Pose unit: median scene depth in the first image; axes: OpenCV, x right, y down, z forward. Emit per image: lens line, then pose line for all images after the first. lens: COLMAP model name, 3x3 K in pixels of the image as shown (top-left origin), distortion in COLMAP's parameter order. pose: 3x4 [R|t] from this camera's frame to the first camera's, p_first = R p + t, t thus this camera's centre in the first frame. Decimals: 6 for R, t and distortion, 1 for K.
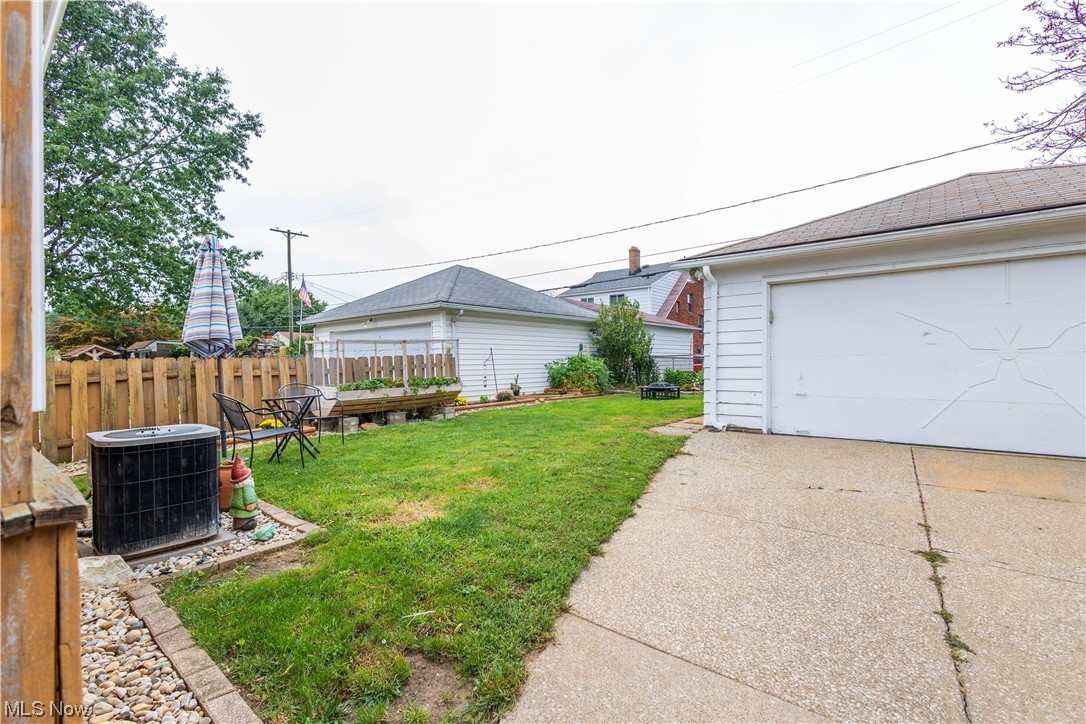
lens RADIAL K [[497.9, 0, 542.0], [0, 497.9, 360.5], [0, 0, 1]] dist [0.011961, -0.002849]
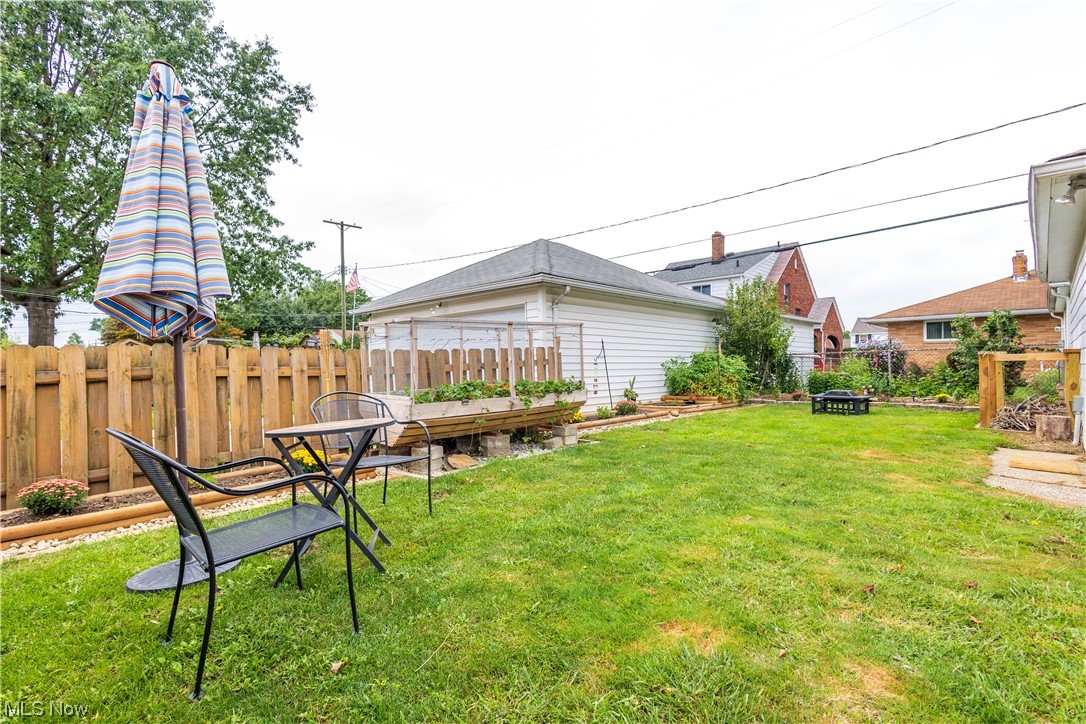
lens RADIAL K [[497.9, 0, 537.9], [0, 497.9, 362.5], [0, 0, 1]] dist [0.011961, -0.002849]
pose [[0.995333, 0.004923, -0.096373, -0.110055], [-0.004797, 0.999987, 0.001543, 0.005892], [0.096379, -0.001073, 0.995344, 0.229417]]
